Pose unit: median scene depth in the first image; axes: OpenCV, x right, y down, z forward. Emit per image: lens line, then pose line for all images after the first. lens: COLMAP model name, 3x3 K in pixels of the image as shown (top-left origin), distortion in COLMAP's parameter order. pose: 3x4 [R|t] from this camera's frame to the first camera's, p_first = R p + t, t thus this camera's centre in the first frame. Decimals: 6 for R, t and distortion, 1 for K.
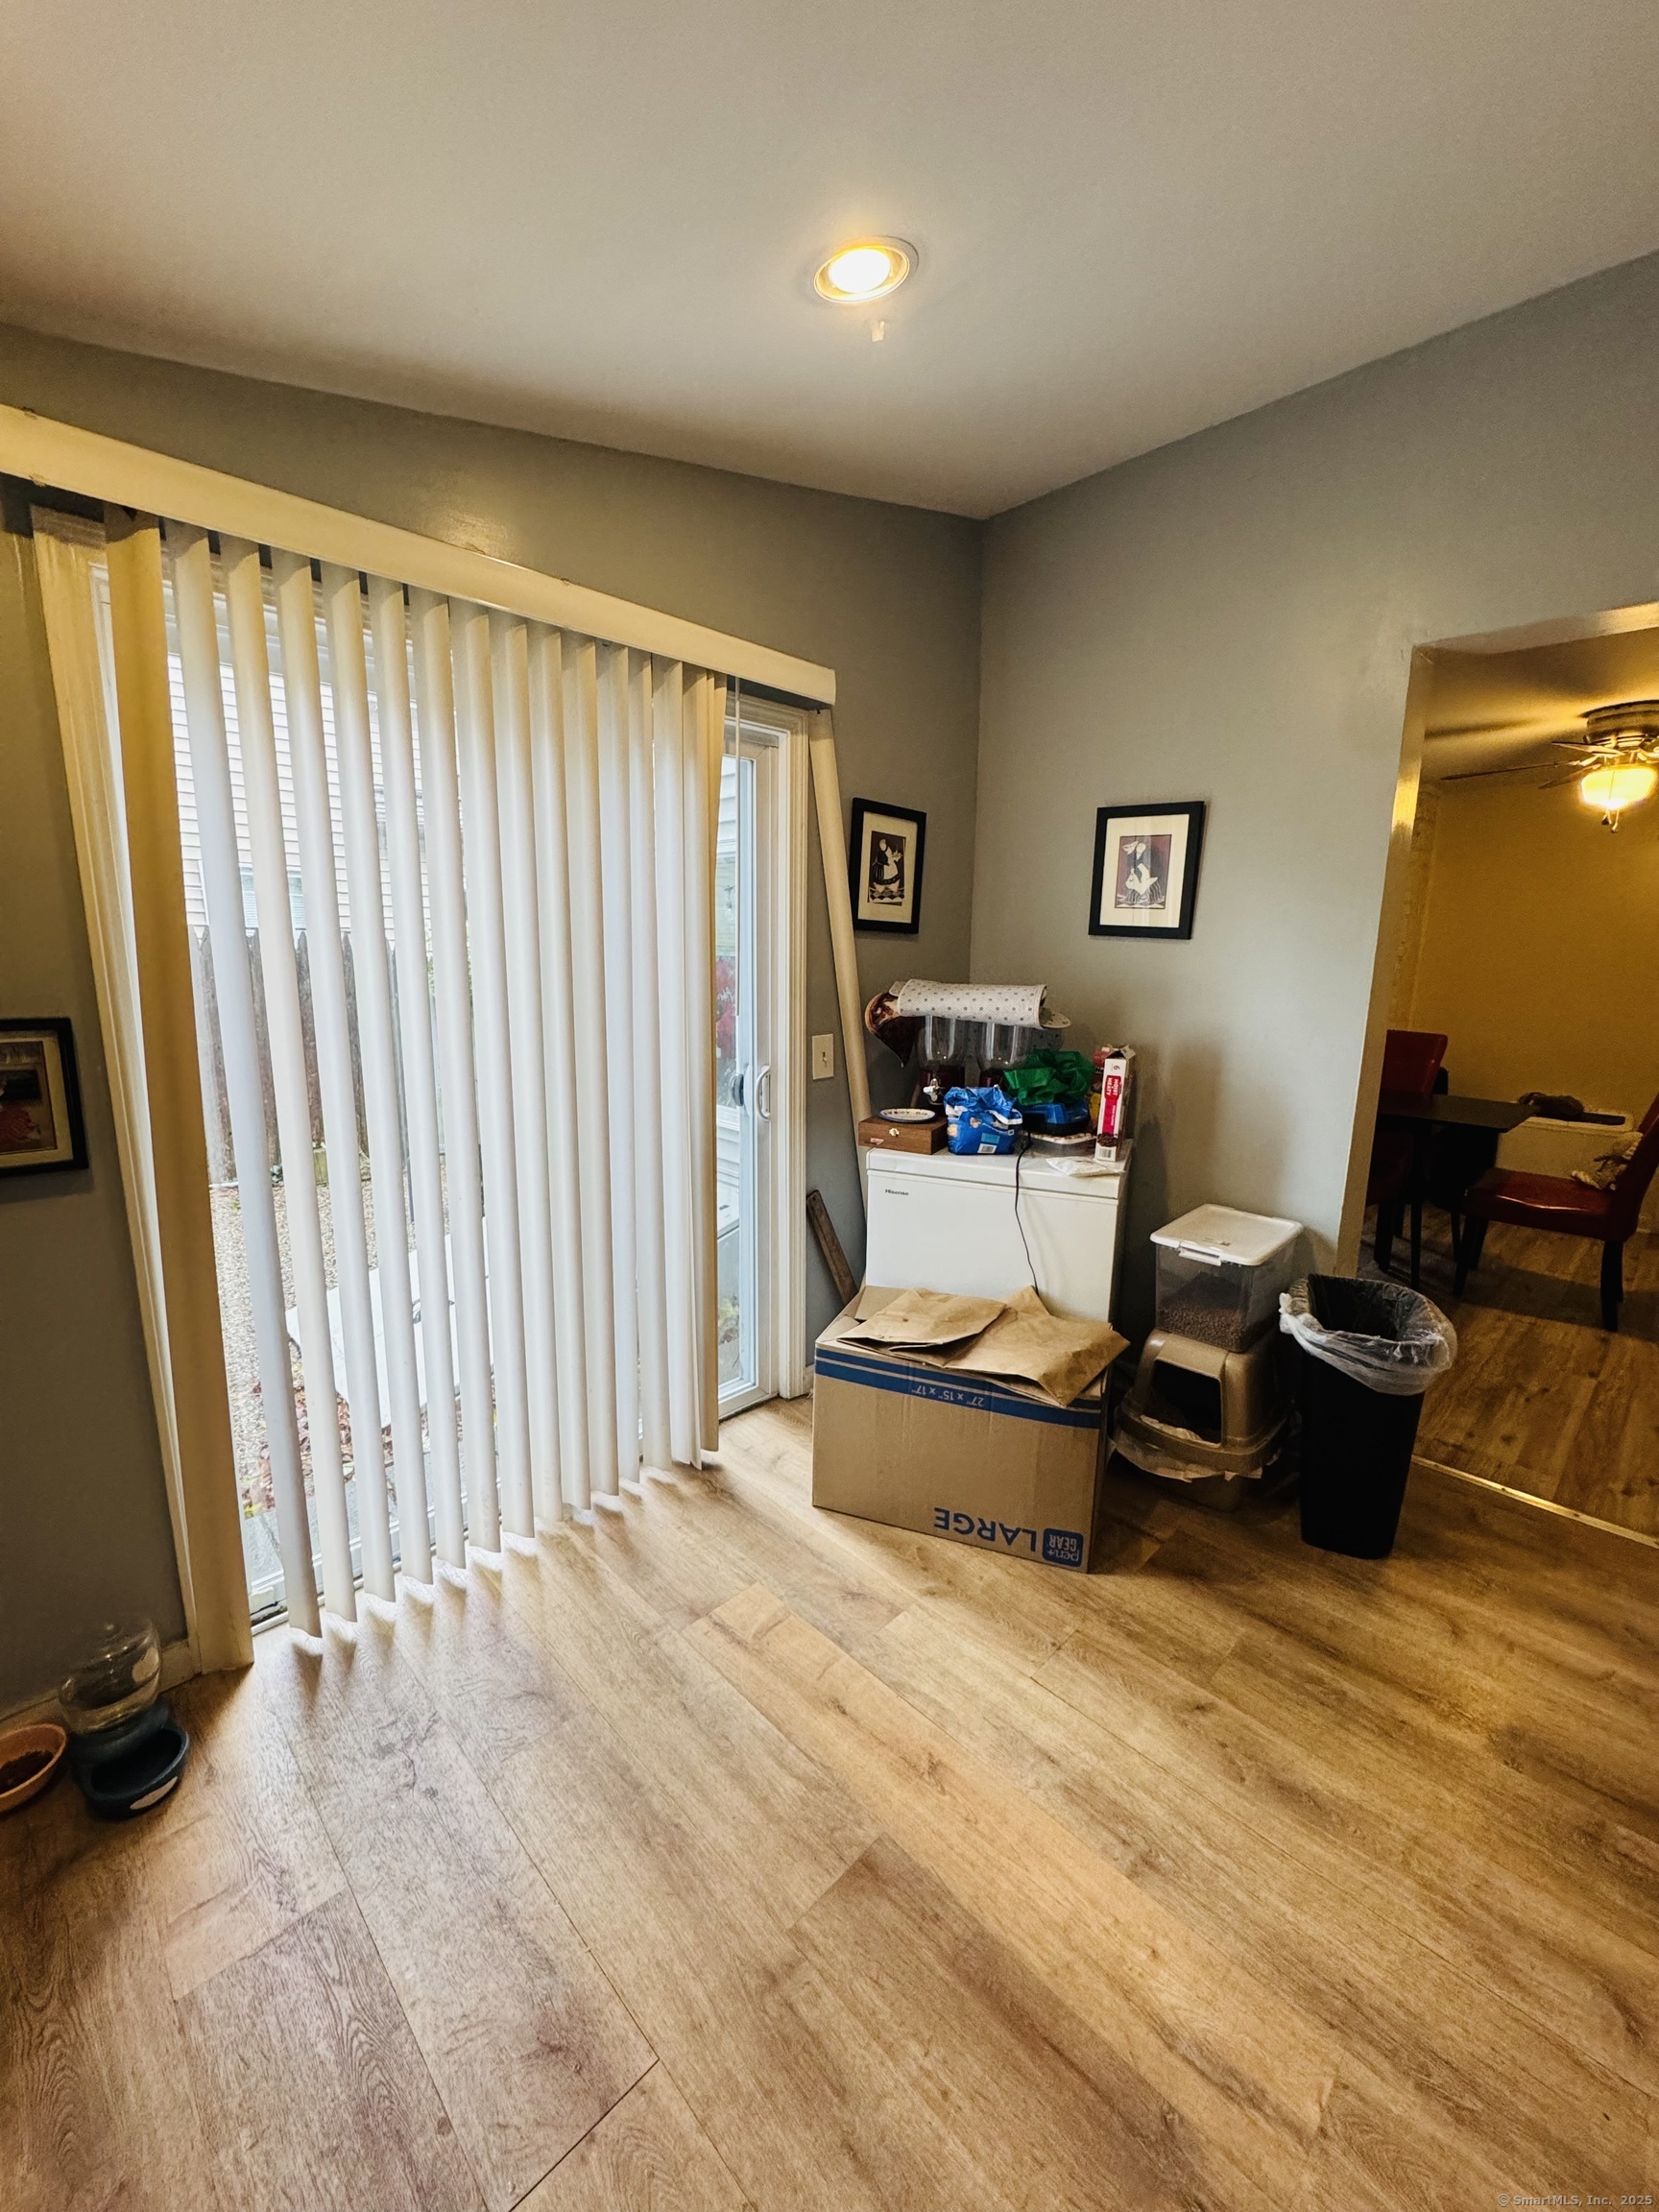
lens RADIAL K [[875.3, 0, 831.6], [0, 875.3, 1105.6], [0, 0, 1]] dist [-0.003121, 0.000140]
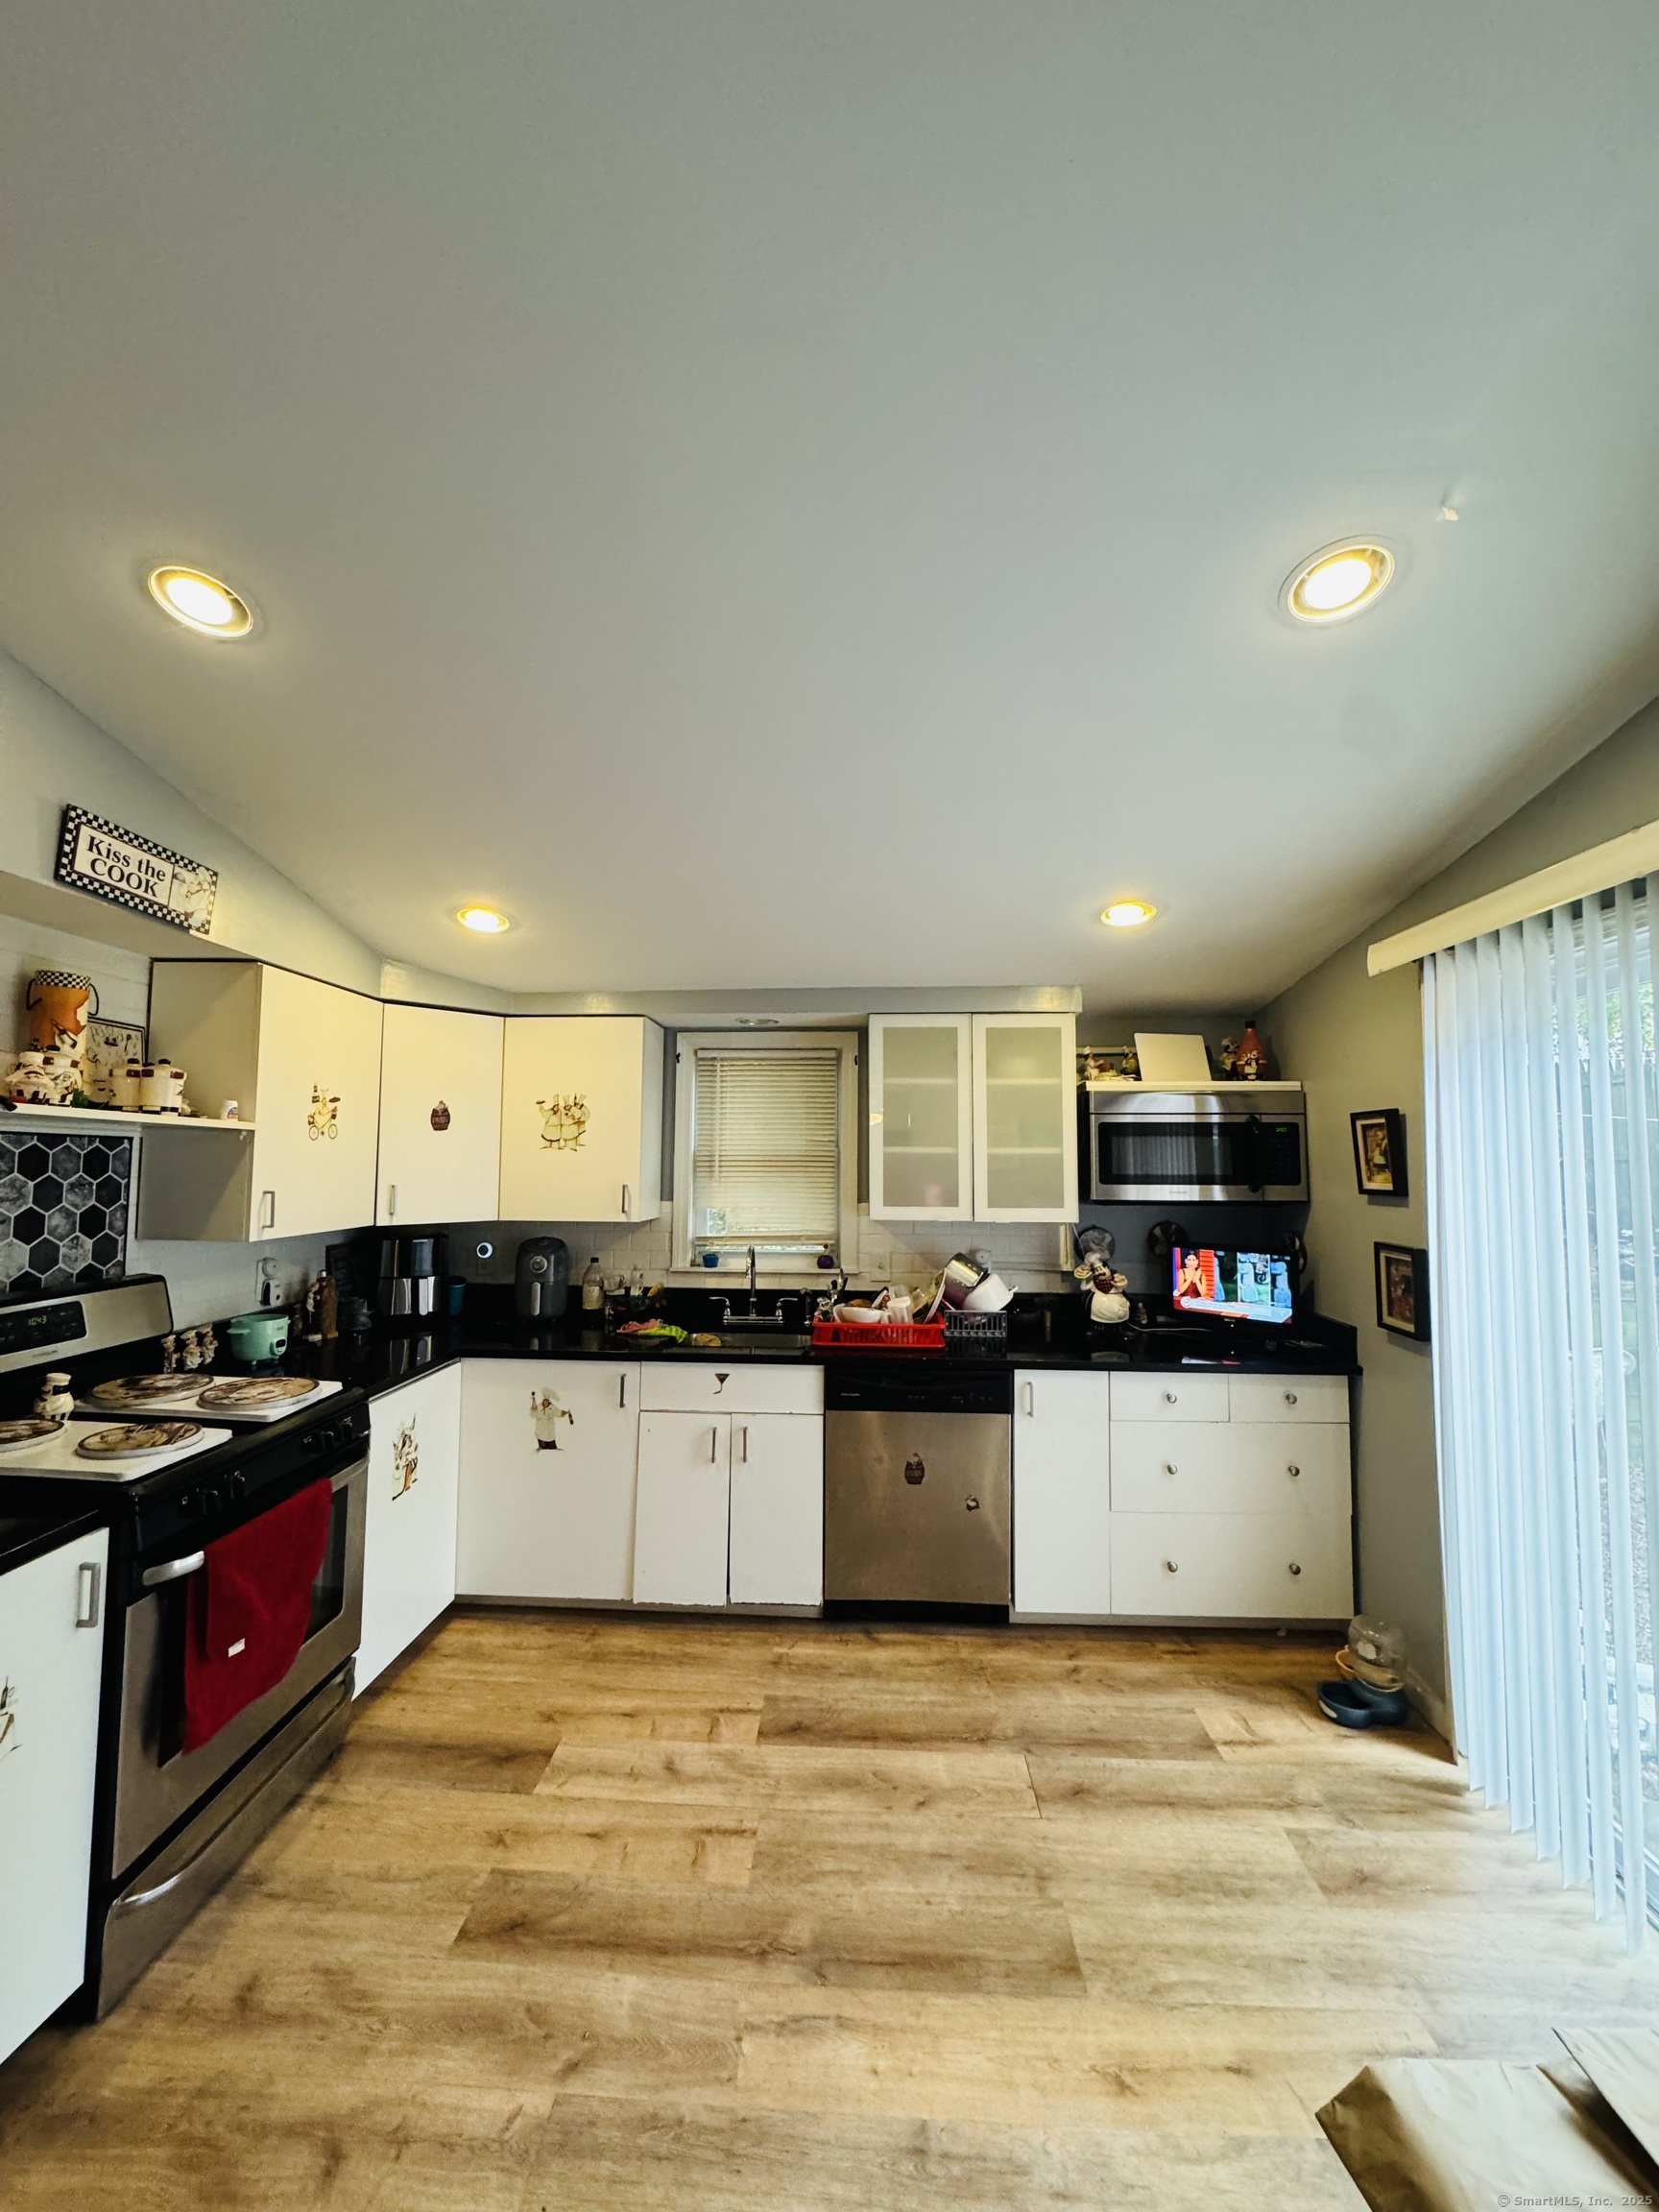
lens RADIAL K [[875.3, 0, 835.0], [0, 875.3, 1106.0], [0, 0, 1]] dist [-0.003121, 0.000140]
pose [[-0.725491, -0.066990, -0.684963, 1.181482], [-0.147620, 0.987235, 0.059801, -0.324195], [0.672213, 0.144499, -0.726119, 1.487496]]
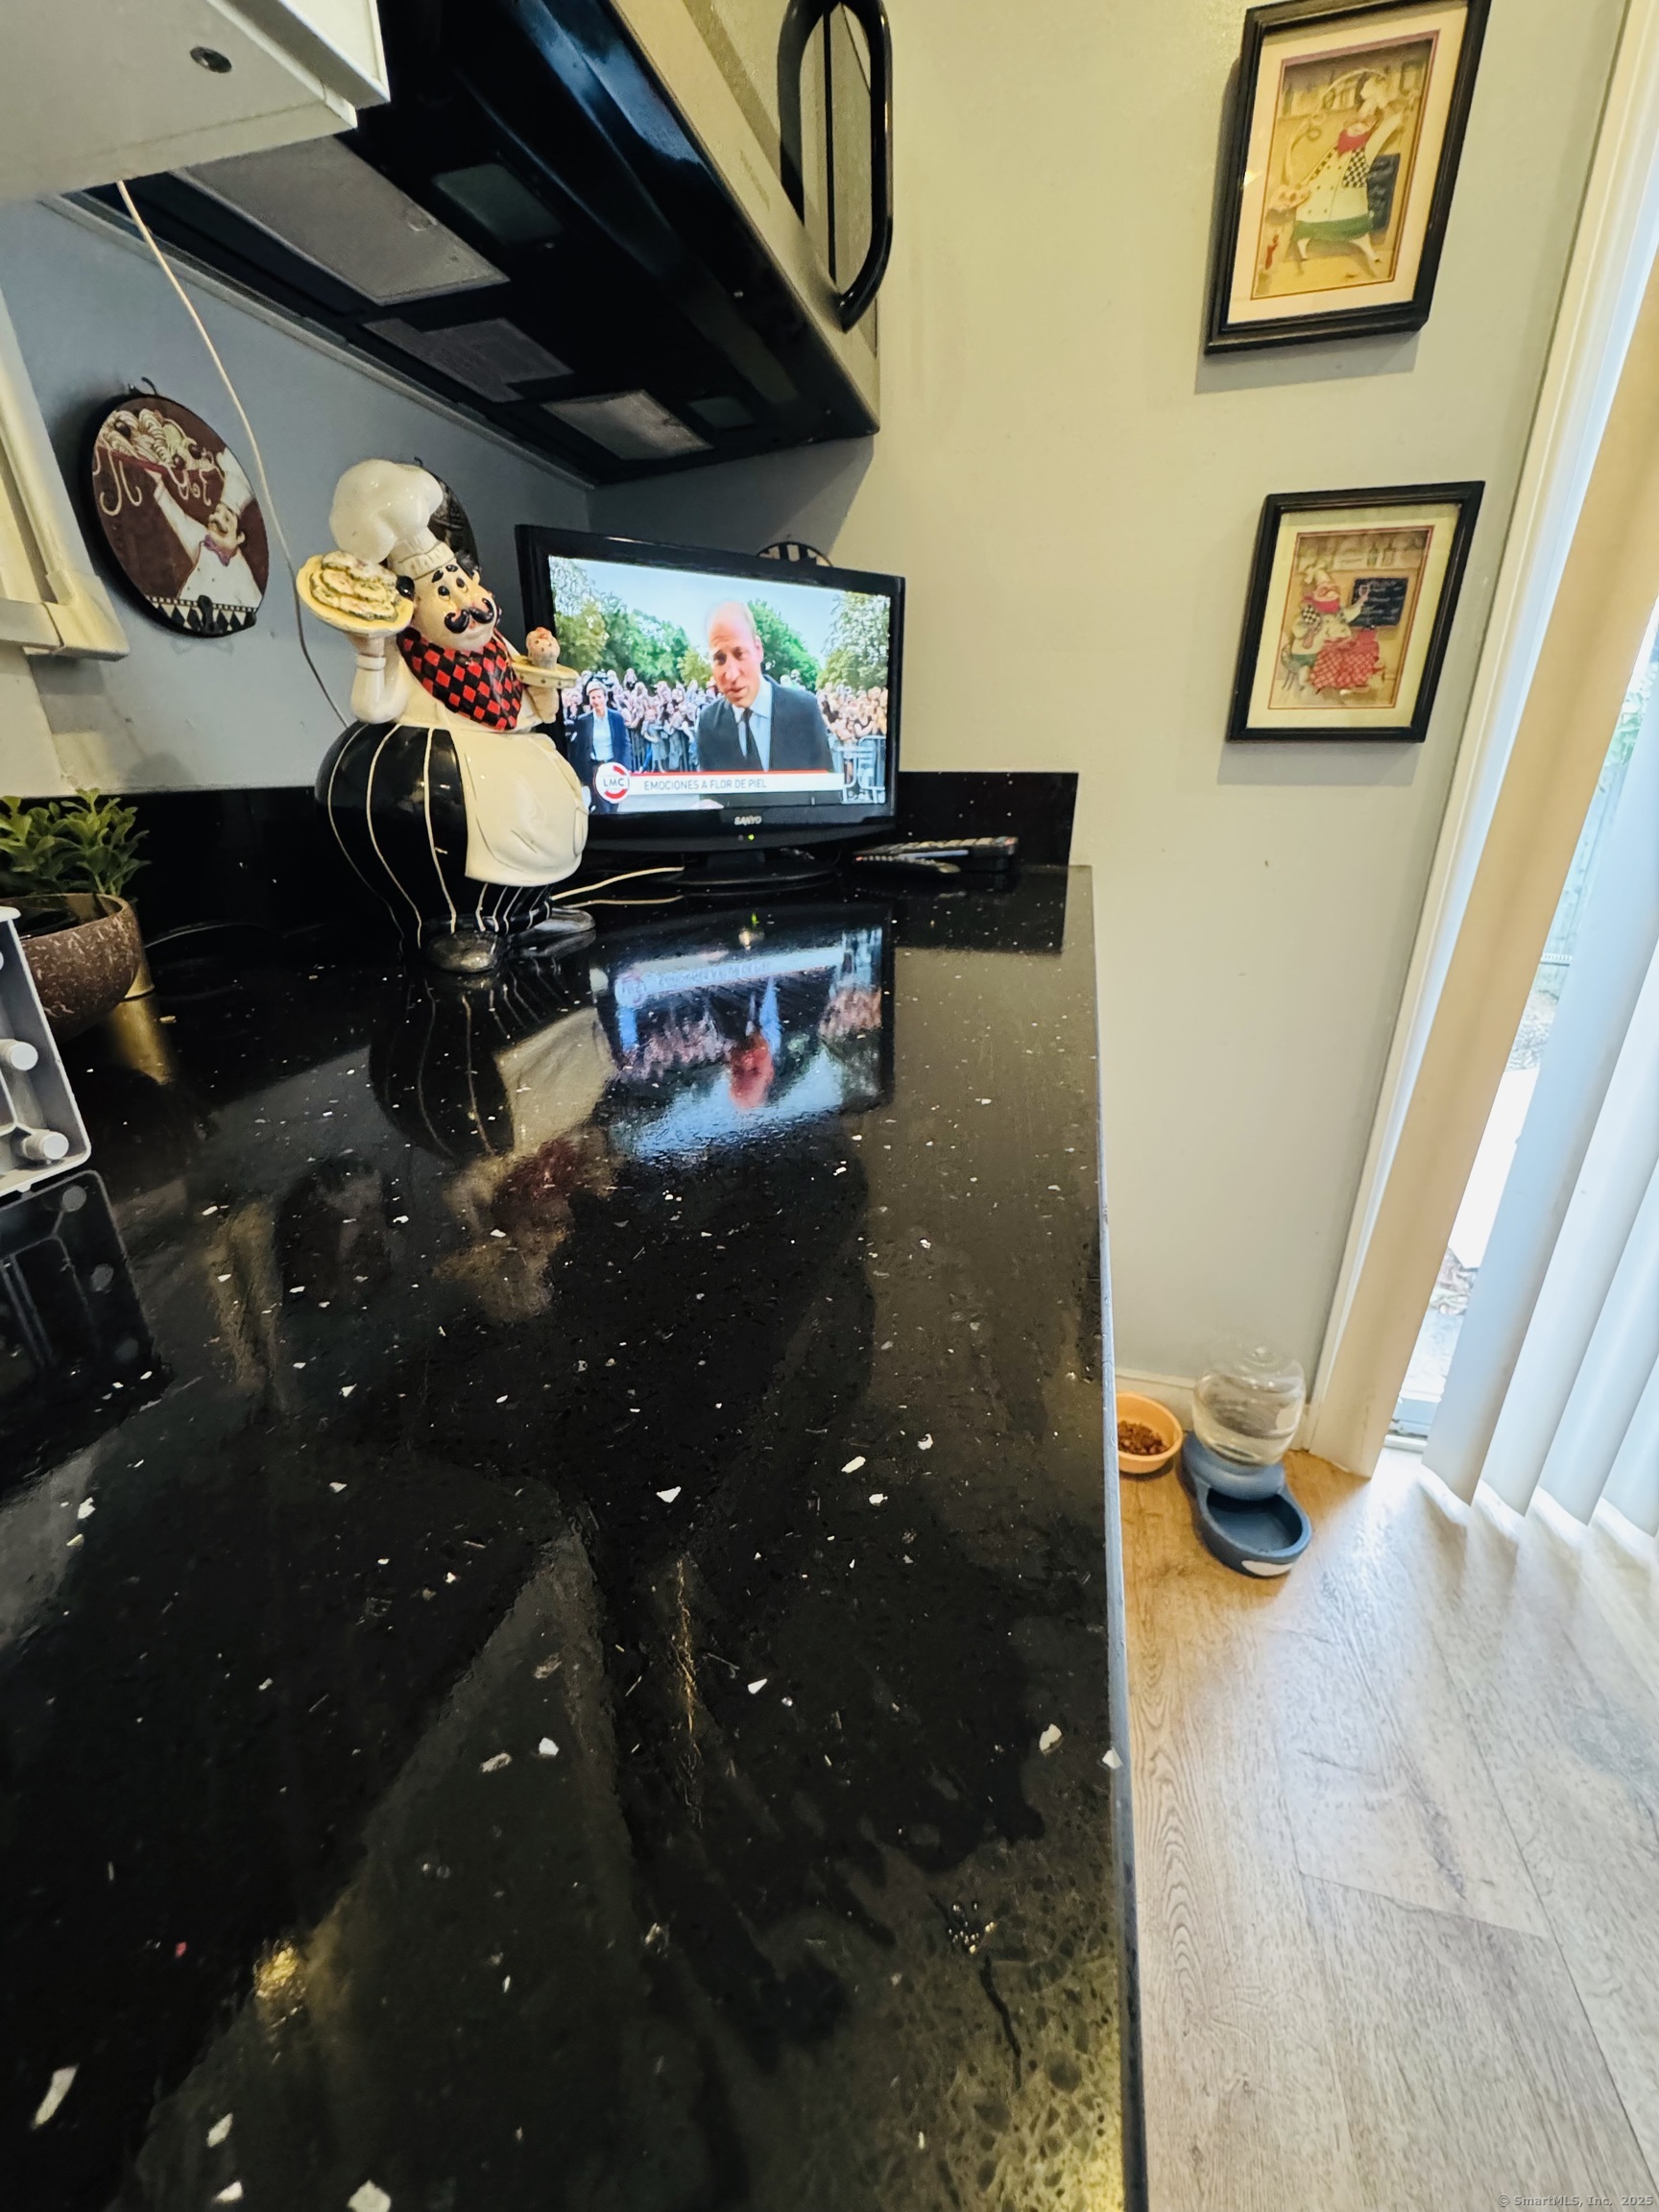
lens RADIAL K [[875.3, 0, 825.9], [0, 875.3, 1107.7], [0, 0, 1]] dist [-0.003121, 0.000140]
pose [[0.503685, 0.295940, -0.811616, -0.476547], [-0.137885, 0.954989, 0.262648, 0.244200], [0.852812, -0.020382, 0.521820, 0.255434]]
